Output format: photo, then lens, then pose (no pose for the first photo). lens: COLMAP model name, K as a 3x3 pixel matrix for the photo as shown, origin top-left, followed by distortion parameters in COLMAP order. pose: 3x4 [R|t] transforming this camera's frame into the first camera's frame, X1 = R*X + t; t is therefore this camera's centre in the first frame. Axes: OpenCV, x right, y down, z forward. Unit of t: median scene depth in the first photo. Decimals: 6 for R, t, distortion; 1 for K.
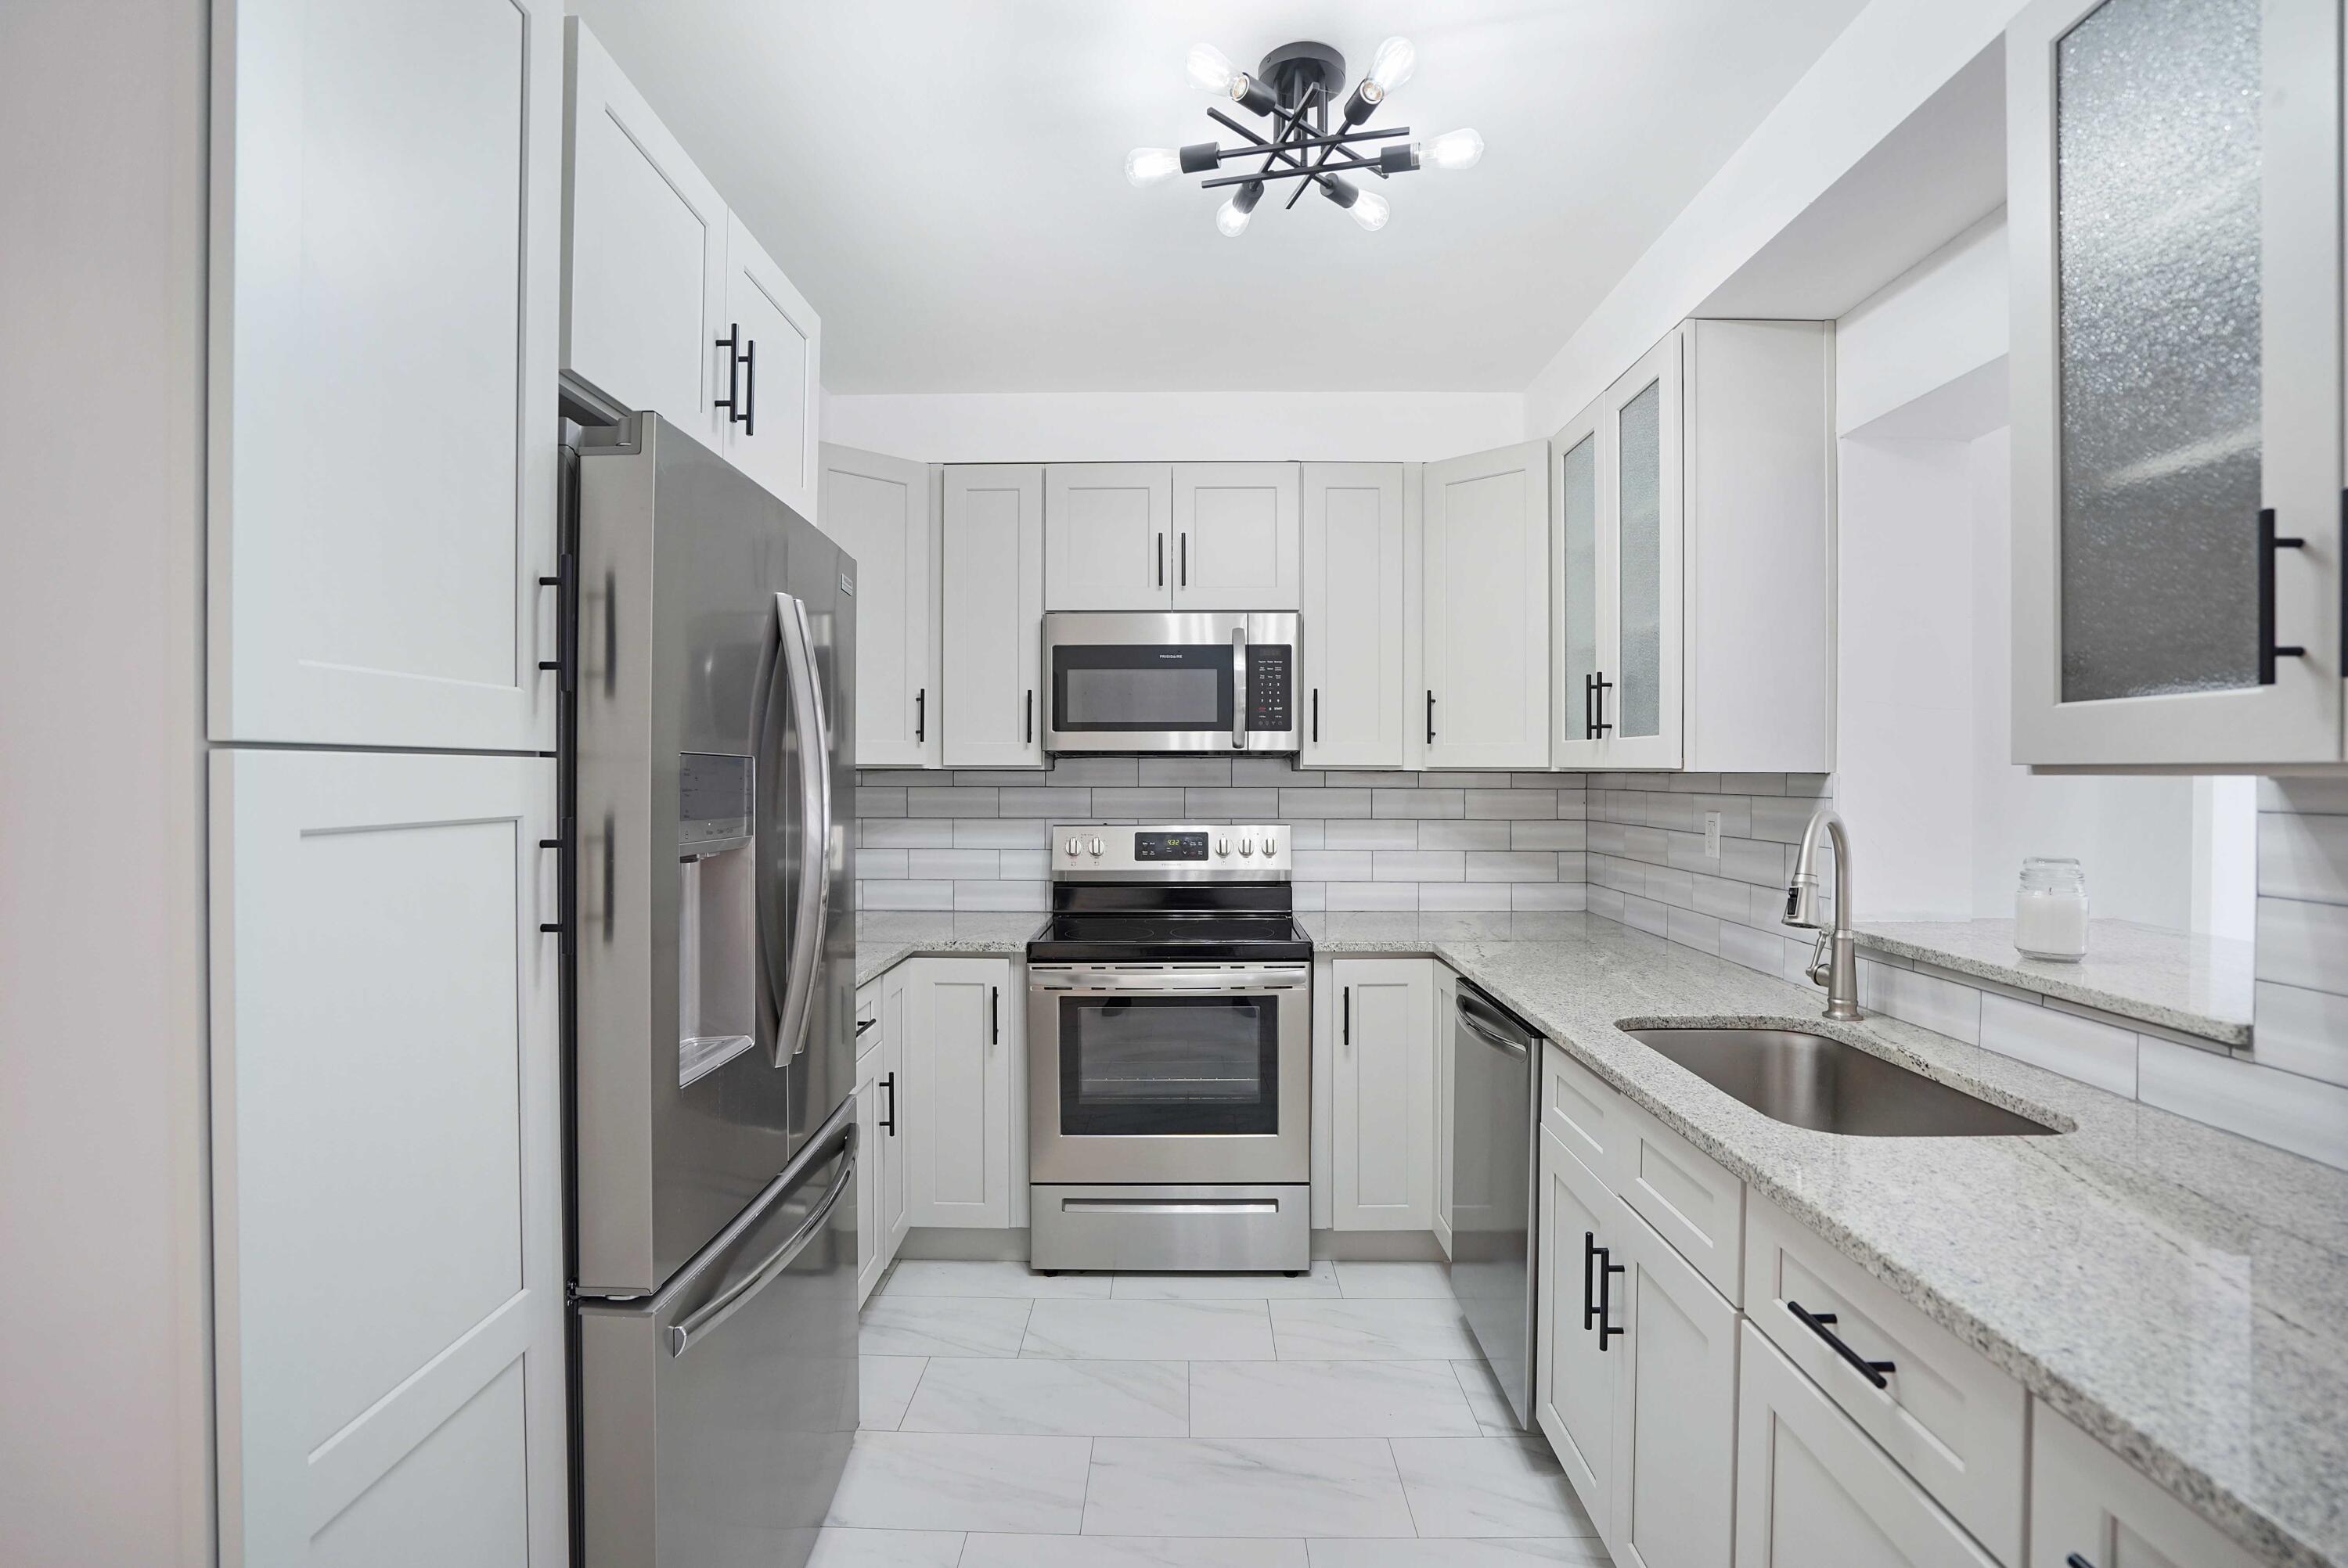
lens RADIAL K [[1120.2, 0, 1164.8], [0, 1120.2, 773.7], [0, 0, 1]] dist [-0.054224, 0.021006]
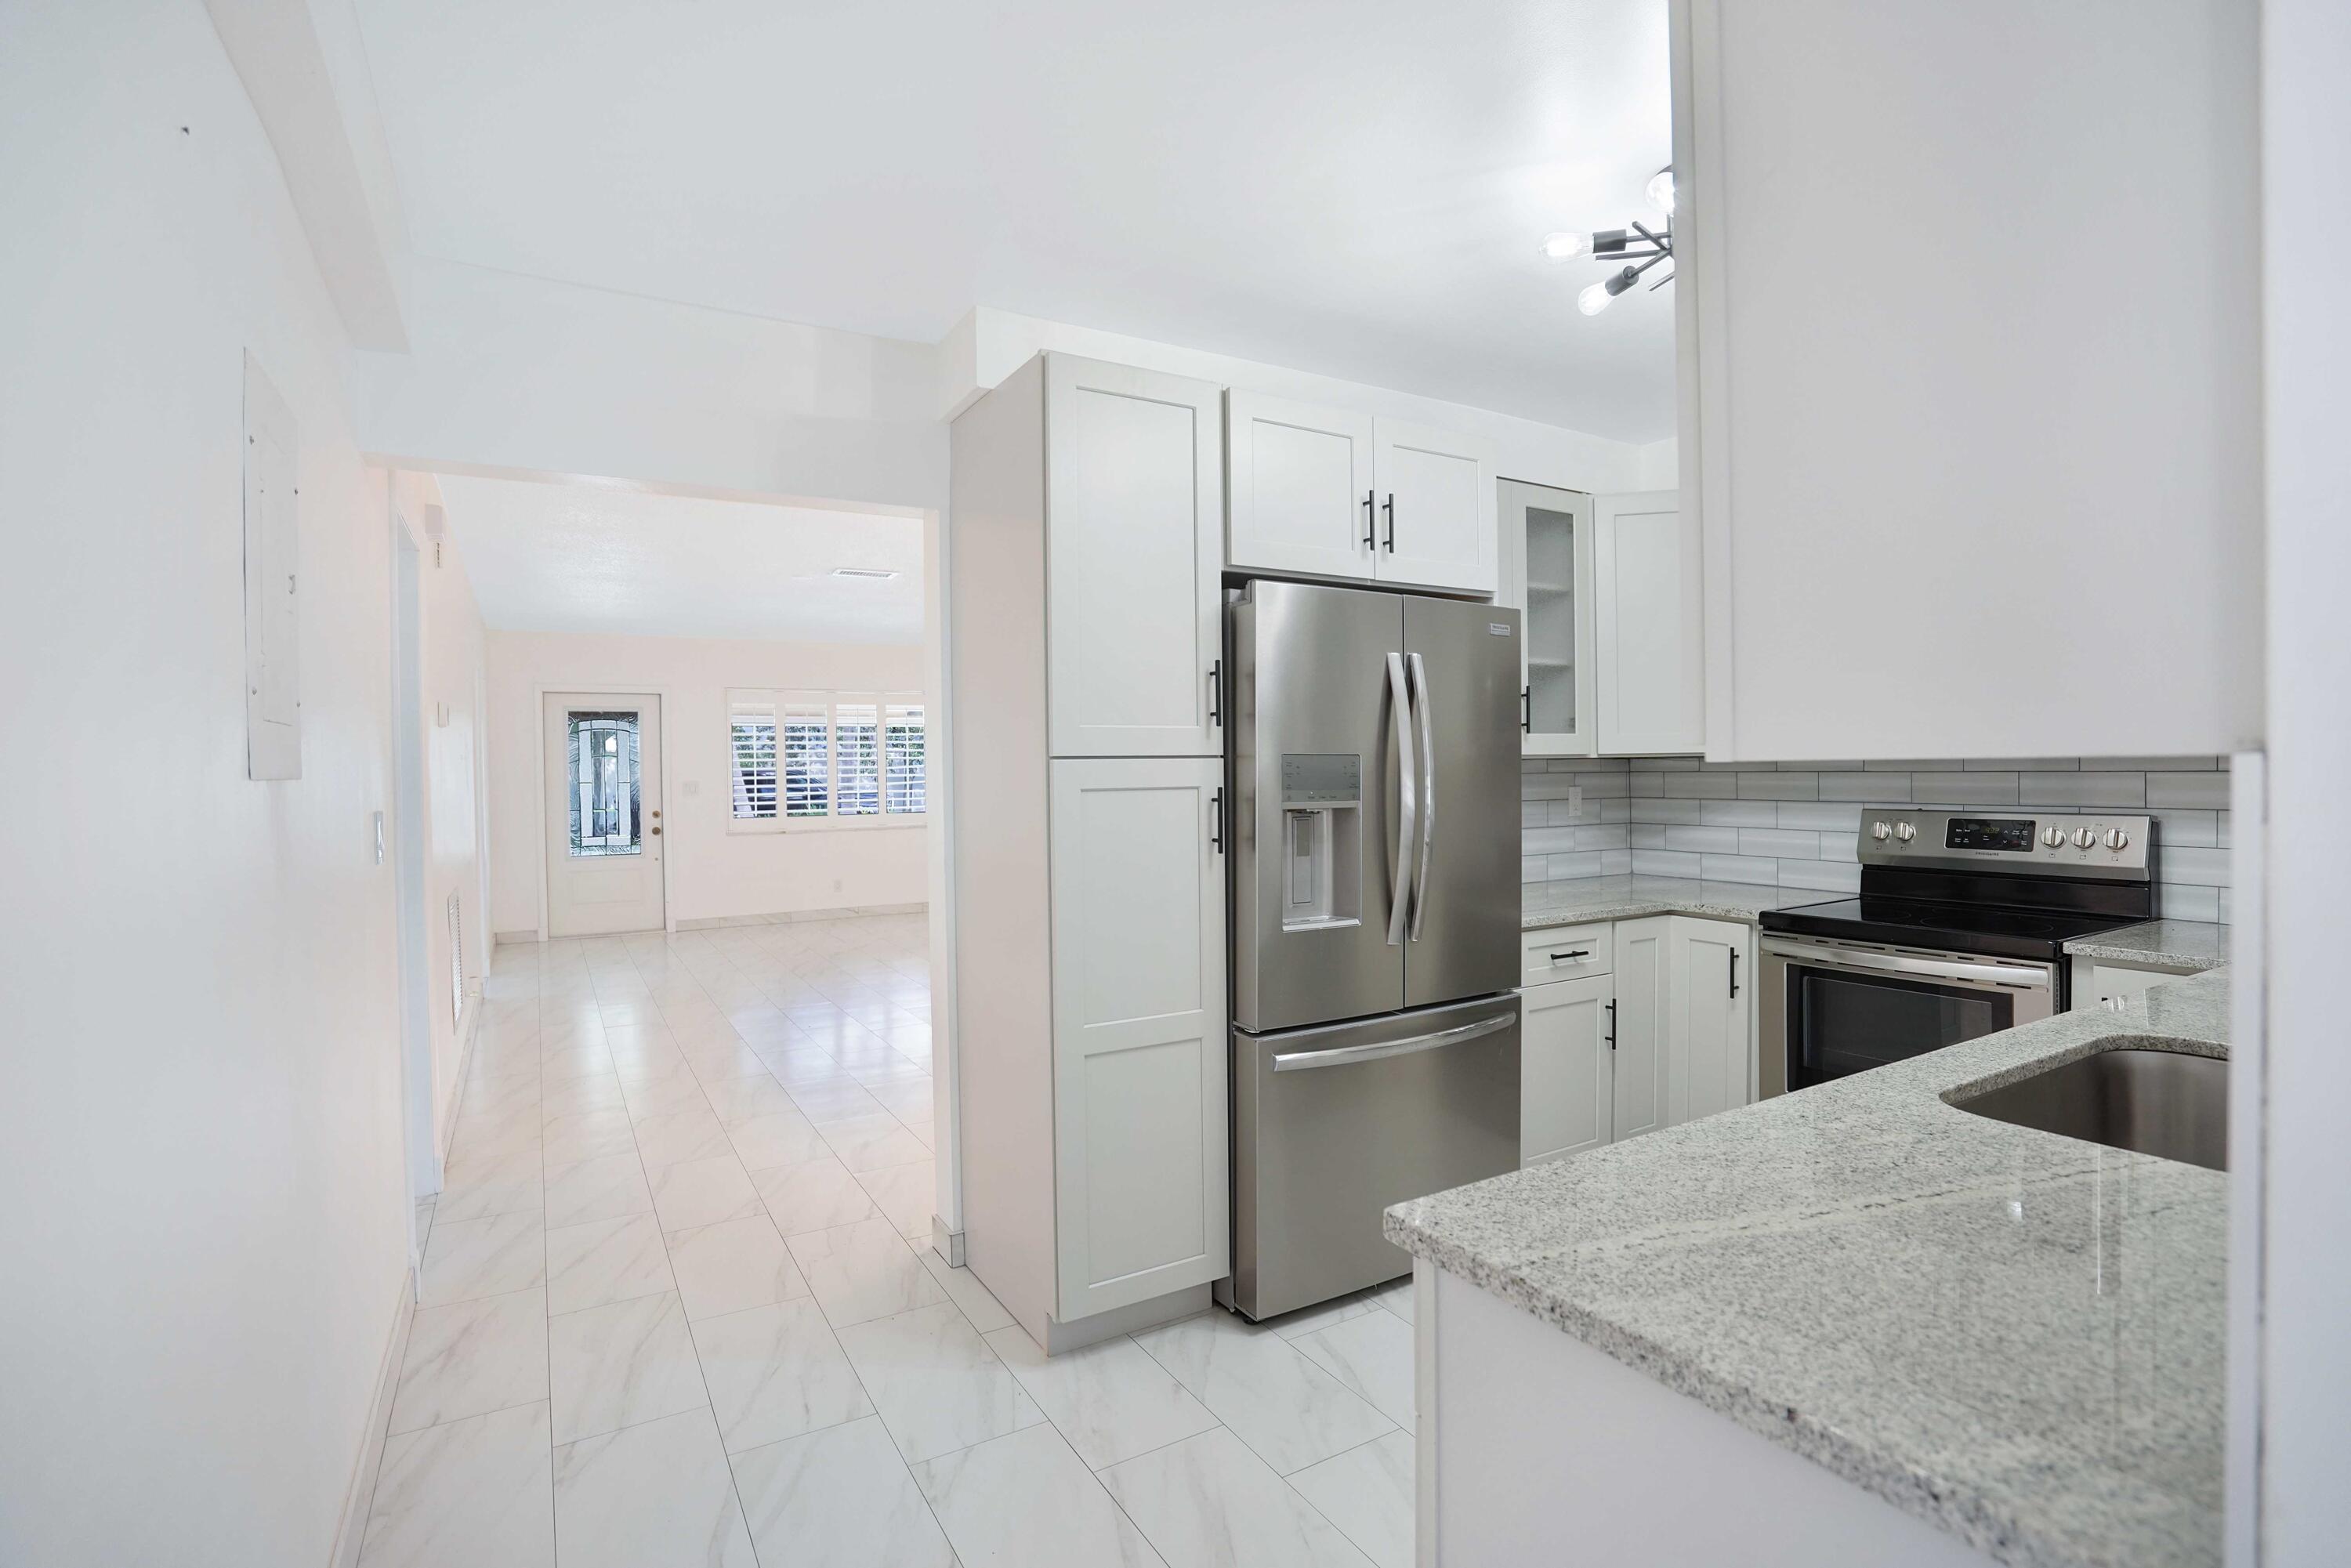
lens RADIAL K [[1121.7, 0, 1166.3], [0, 1121.7, 773.7], [0, 0, 1]] dist [-0.054224, 0.021006]
pose [[0.518474, -0.001011, -0.855093, 0.505499], [0.011898, 0.999911, 0.006032, 0.000151], [0.855011, -0.013301, 0.518440, -0.073022]]
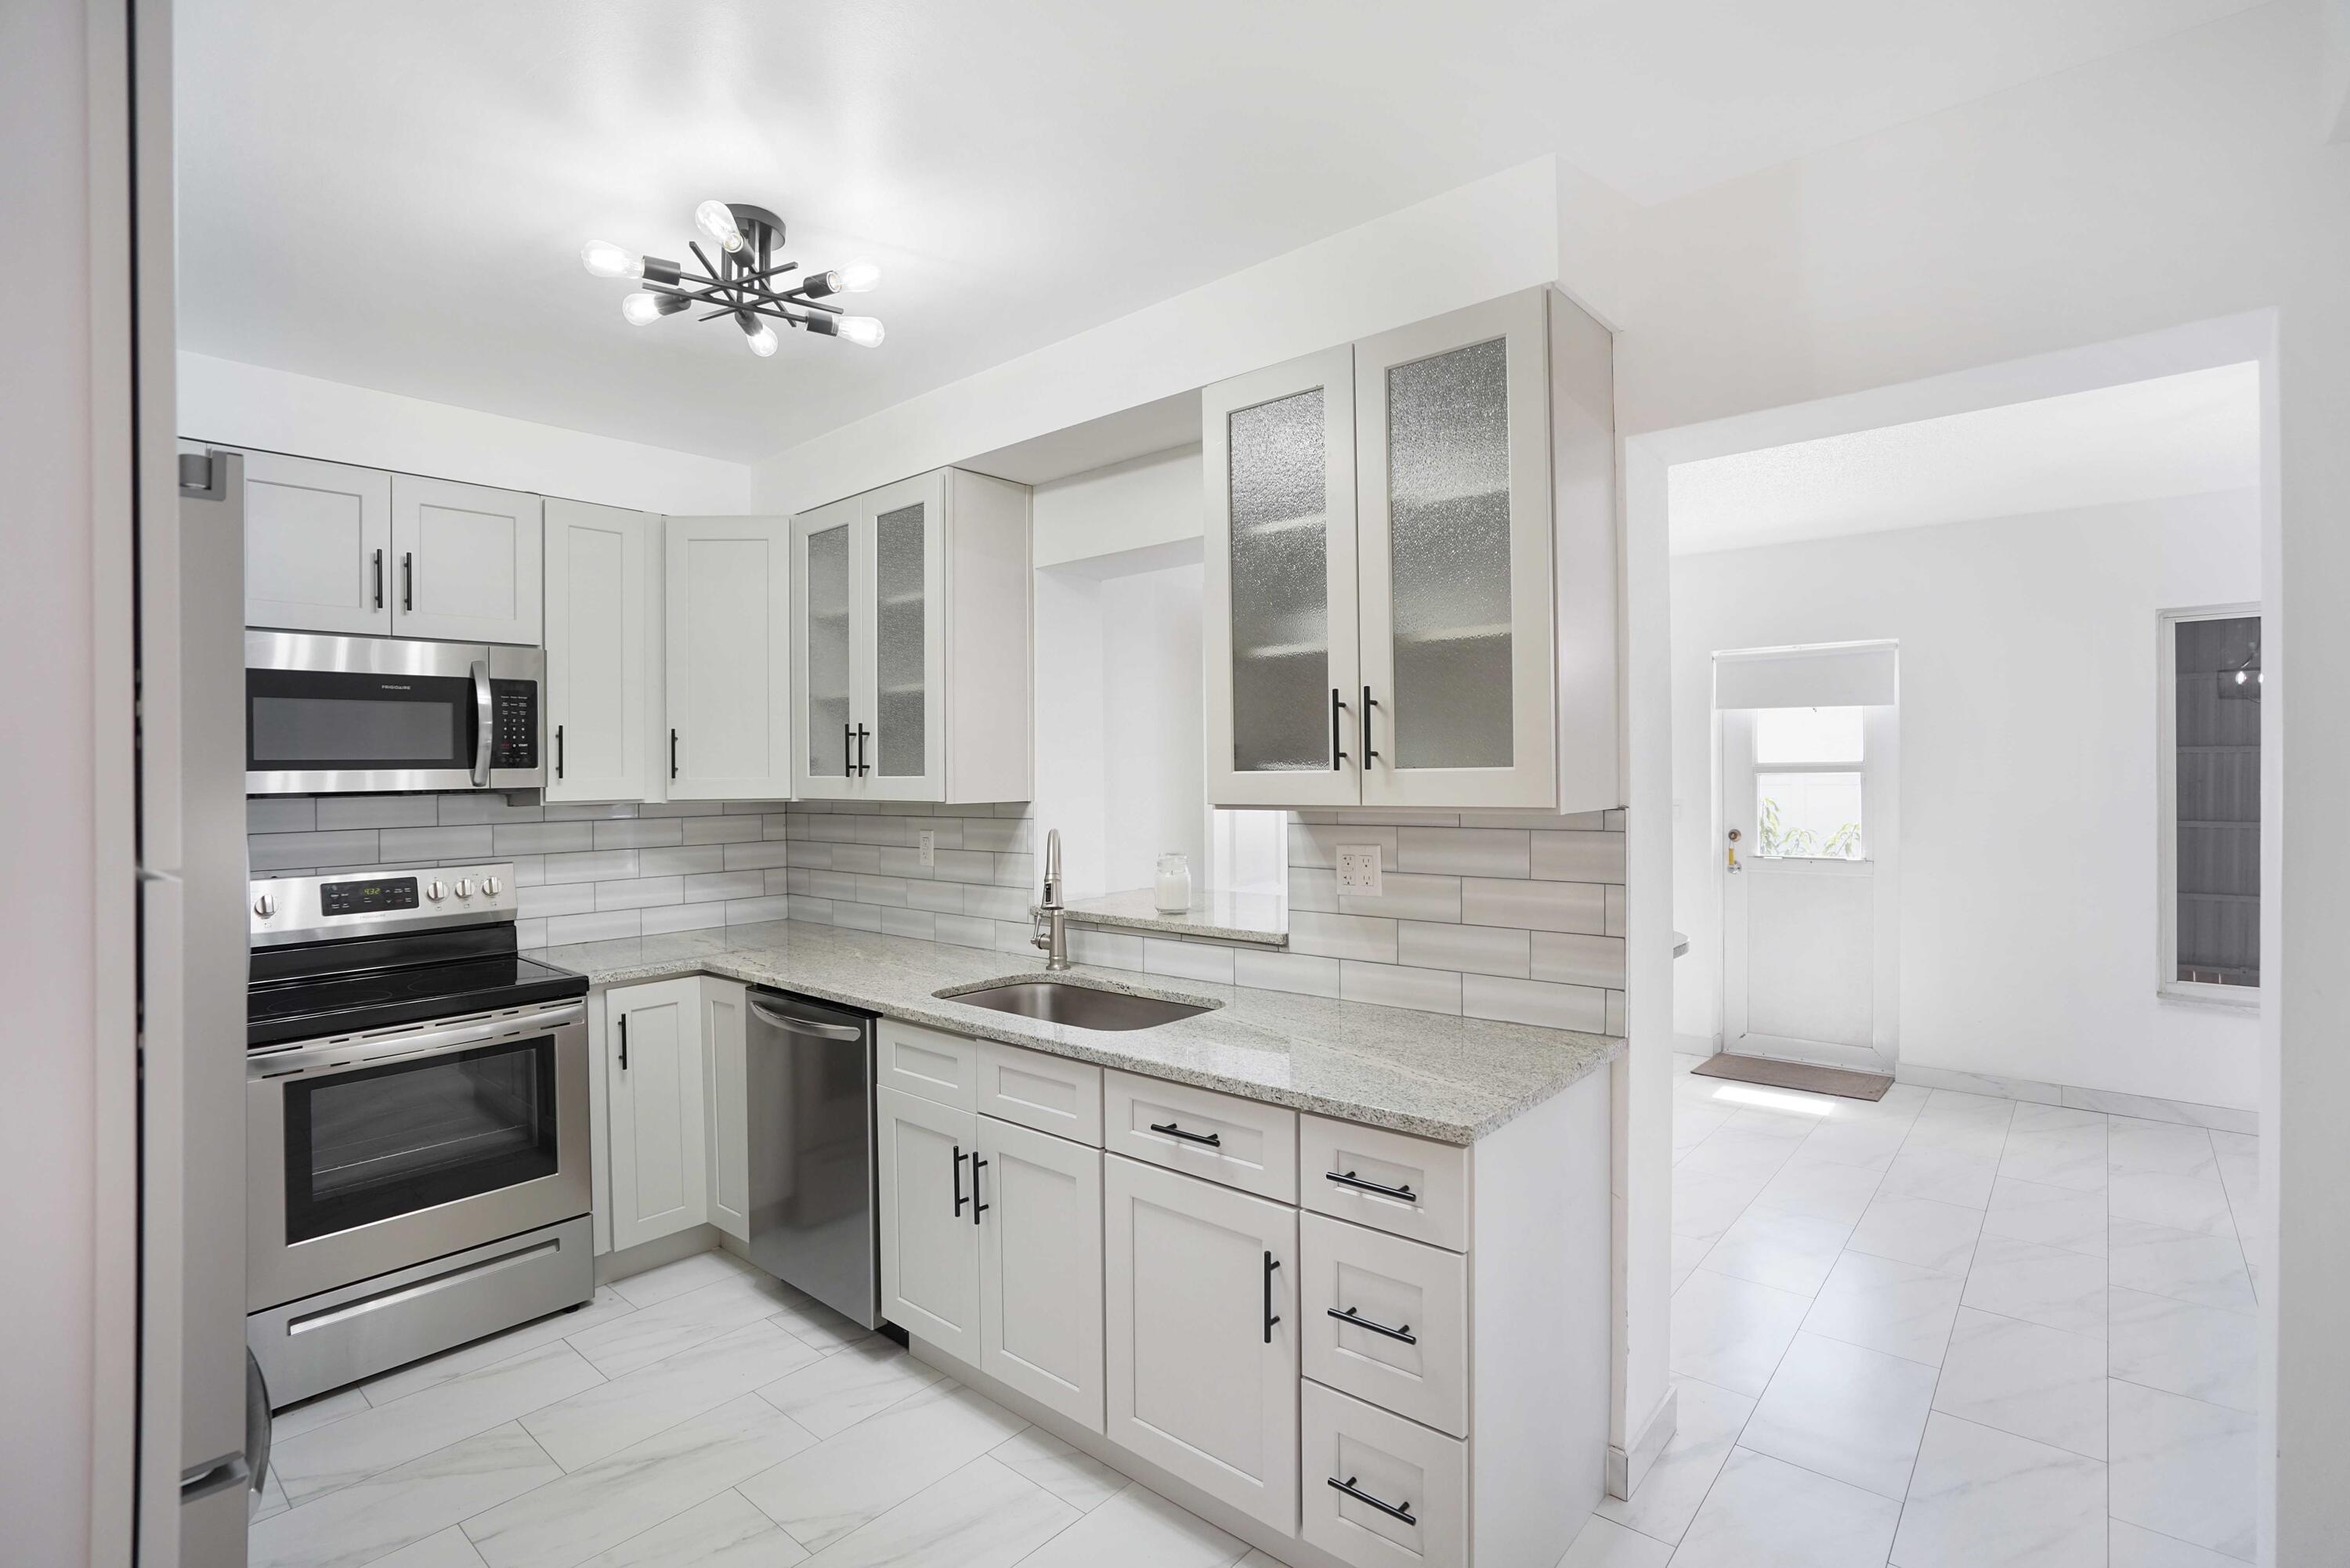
lens RADIAL K [[1131.5, 0, 1167.9], [0, 1131.5, 781.8], [0, 0, 1]] dist [-0.054941, 0.021245]
pose [[0.645156, -0.019677, 0.763798, -0.300416], [0.017172, 0.999789, 0.011252, -0.029533], [-0.763858, 0.005857, 0.645357, -0.064133]]
